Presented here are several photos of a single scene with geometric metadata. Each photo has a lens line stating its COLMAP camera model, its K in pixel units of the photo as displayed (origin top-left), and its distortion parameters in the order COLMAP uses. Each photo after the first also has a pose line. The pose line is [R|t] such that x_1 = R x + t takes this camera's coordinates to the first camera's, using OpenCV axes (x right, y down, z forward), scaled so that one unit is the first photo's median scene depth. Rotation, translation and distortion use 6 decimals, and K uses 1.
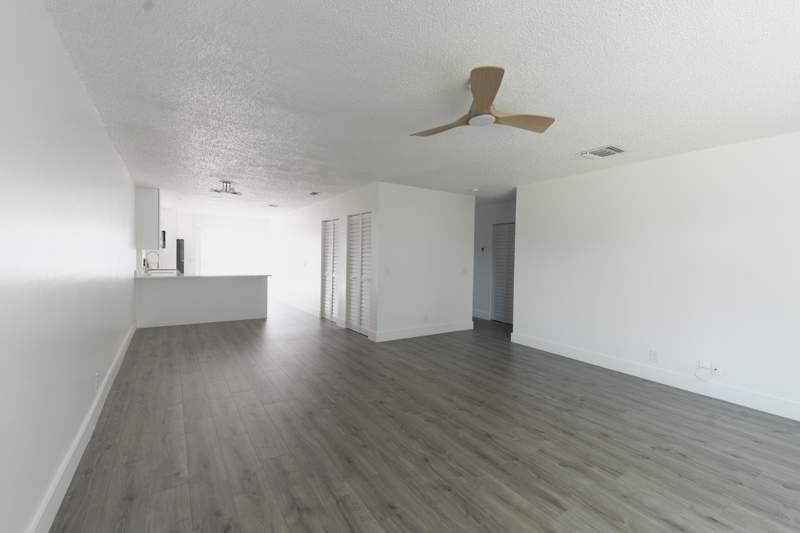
lens RADIAL K [[349.3, 0, 400.0], [0, 349.3, 266.5], [0, 0, 1]] dist [0.028397, -0.000371]
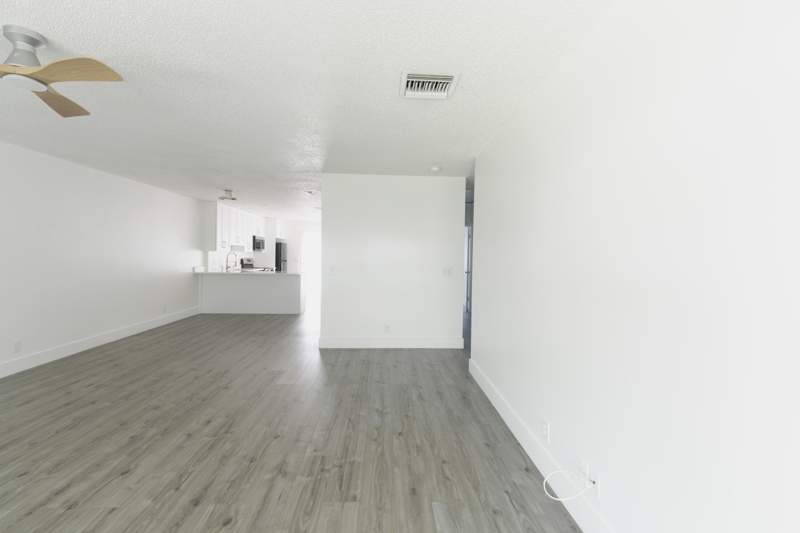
lens RADIAL K [[357.0, 0, 400.0], [0, 357.0, 266.5], [0, 0, 1]] dist [0.046471, -0.016810]
pose [[0.863314, 0.014233, -0.504467, 1.104551], [-0.017152, 0.999852, -0.001142, -0.003276], [0.504376, 0.009639, 0.863430, 0.529433]]
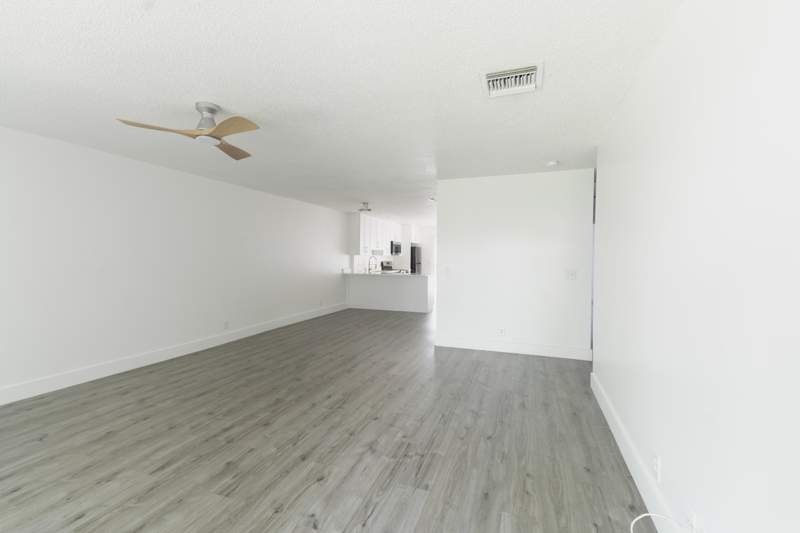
lens RADIAL K [[349.3, 0, 400.0], [0, 349.3, 266.5], [0, 0, 1]] dist [0.028397, -0.000371]
pose [[0.600746, 0.010300, -0.799373, 1.218923], [-0.018283, 0.999832, -0.000858, -0.003604], [0.799231, 0.015131, 0.600834, 0.610756]]
